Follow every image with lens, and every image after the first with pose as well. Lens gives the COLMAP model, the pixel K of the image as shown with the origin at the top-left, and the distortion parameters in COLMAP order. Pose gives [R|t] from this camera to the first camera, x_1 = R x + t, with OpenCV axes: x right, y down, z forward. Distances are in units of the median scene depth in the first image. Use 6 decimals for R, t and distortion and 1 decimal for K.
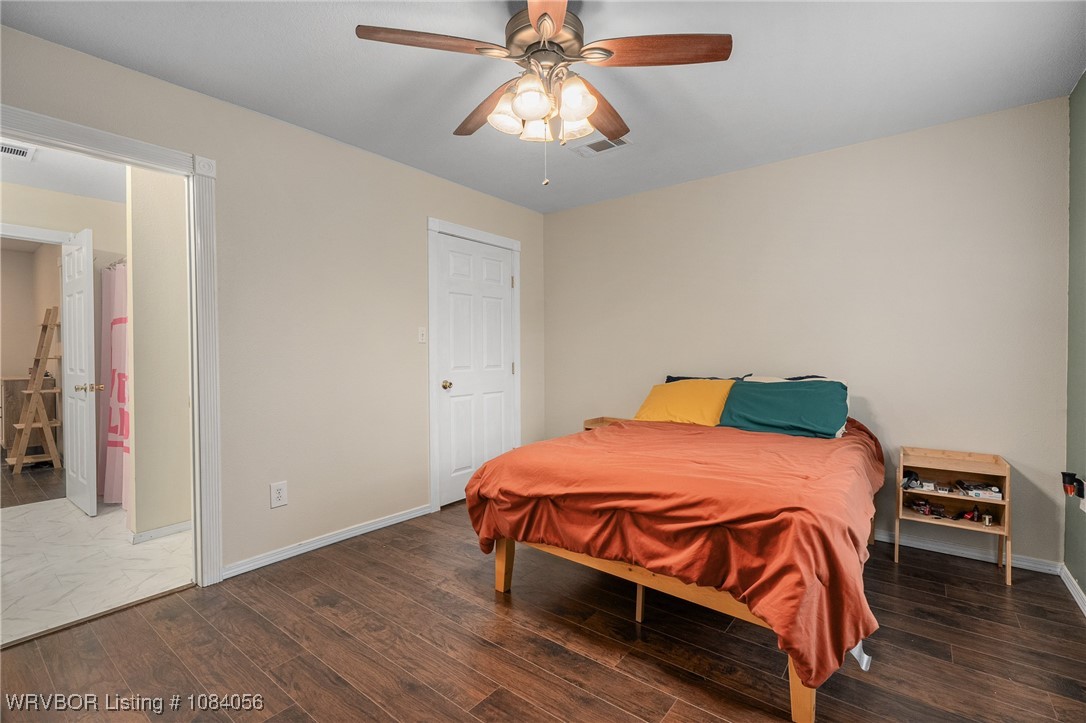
lens RADIAL K [[509.1, 0, 544.5], [0, 509.1, 375.5], [0, 0, 1]] dist [0.031397, 0.000354]
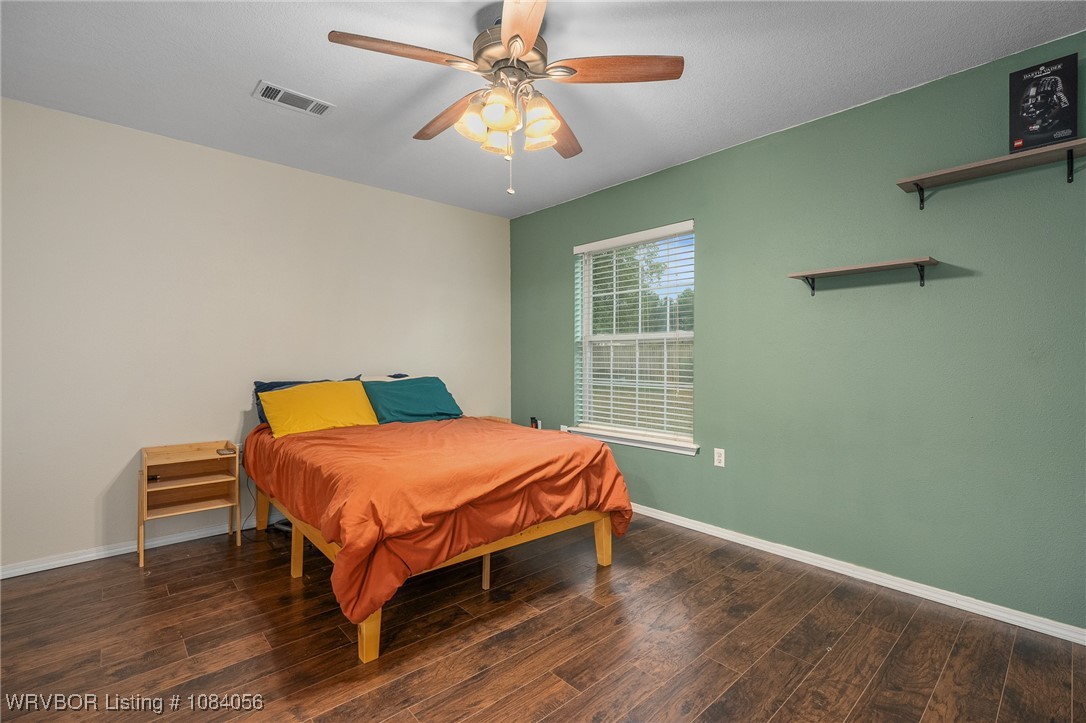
lens RADIAL K [[500.7, 0, 534.4], [0, 500.7, 358.1], [0, 0, 1]] dist [-0.008063, -0.000204]
pose [[0.140920, 0.002665, 0.990017, -1.013242], [0.037936, 0.999247, -0.008090, -0.027230], [-0.989294, 0.038697, 0.140713, 0.794414]]
